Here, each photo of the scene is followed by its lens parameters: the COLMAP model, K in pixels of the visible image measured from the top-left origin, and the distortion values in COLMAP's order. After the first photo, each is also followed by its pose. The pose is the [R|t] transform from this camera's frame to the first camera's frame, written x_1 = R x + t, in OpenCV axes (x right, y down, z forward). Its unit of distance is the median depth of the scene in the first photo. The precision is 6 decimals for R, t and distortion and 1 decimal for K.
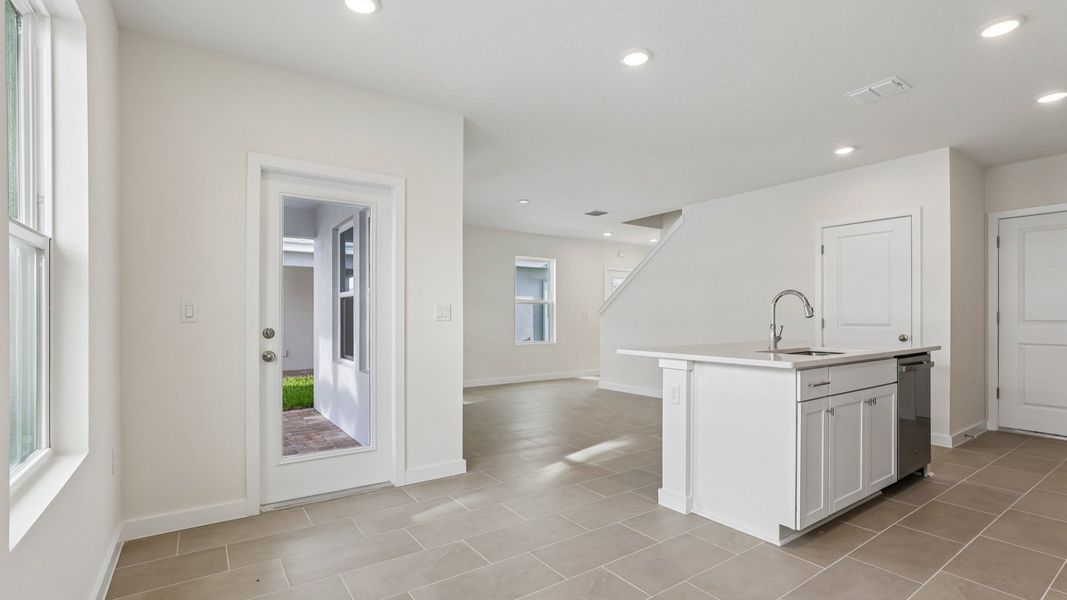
lens RADIAL K [[487.6, 0, 537.5], [0, 487.6, 318.4], [0, 0, 1]] dist [-0.002594, 0.005778]
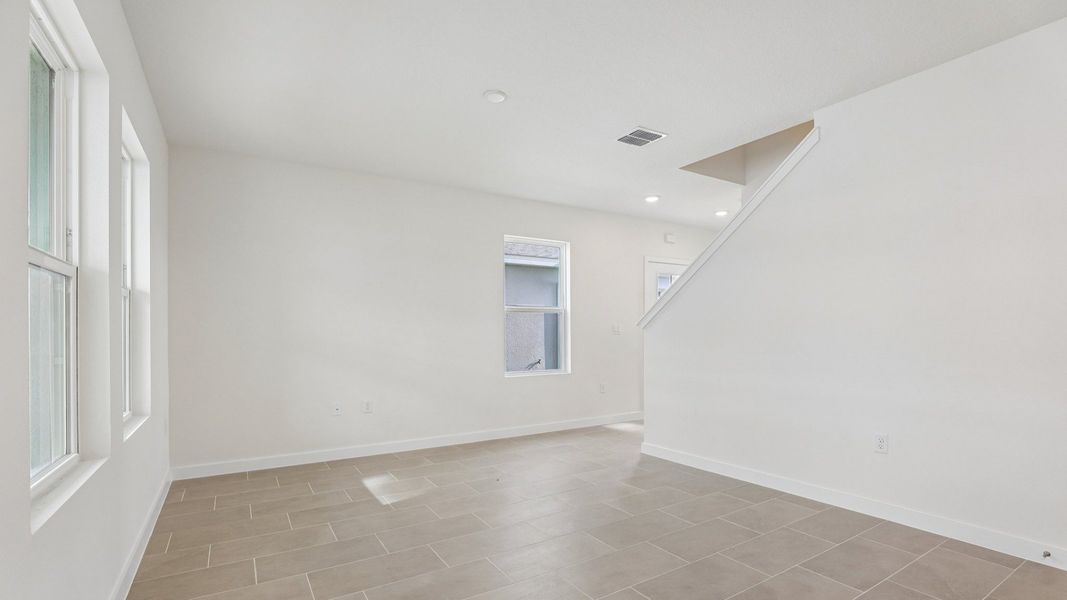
lens RADIAL K [[487.6, 0, 537.5], [0, 487.6, 318.4], [0, 0, 1]] dist [-0.002594, 0.005778]
pose [[0.998800, -0.005030, -0.048720, 0.047417], [0.003599, 0.999561, -0.029400, -0.005099], [0.048847, 0.029189, 0.998380, 0.666748]]
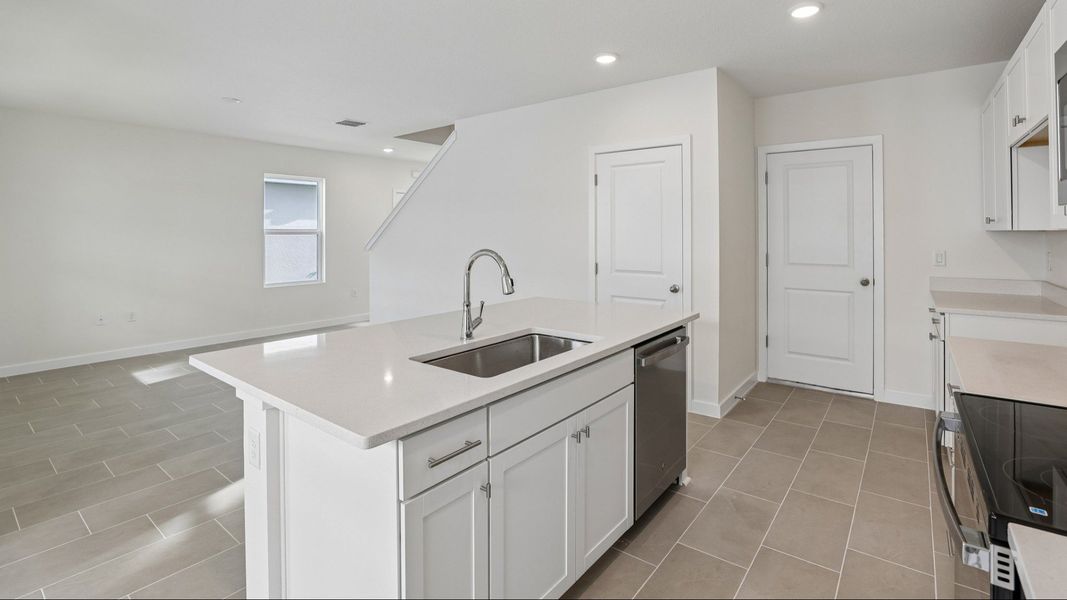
lens RADIAL K [[491.9, 0, 534.2], [0, 491.9, 235.0], [0, 0, 1]] dist [-0.015774, 0.000107]
pose [[0.958664, -0.003069, 0.284524, 0.256343], [0.003523, 0.999993, -0.001086, -0.049076], [-0.284519, 0.002043, 0.958668, 0.235871]]
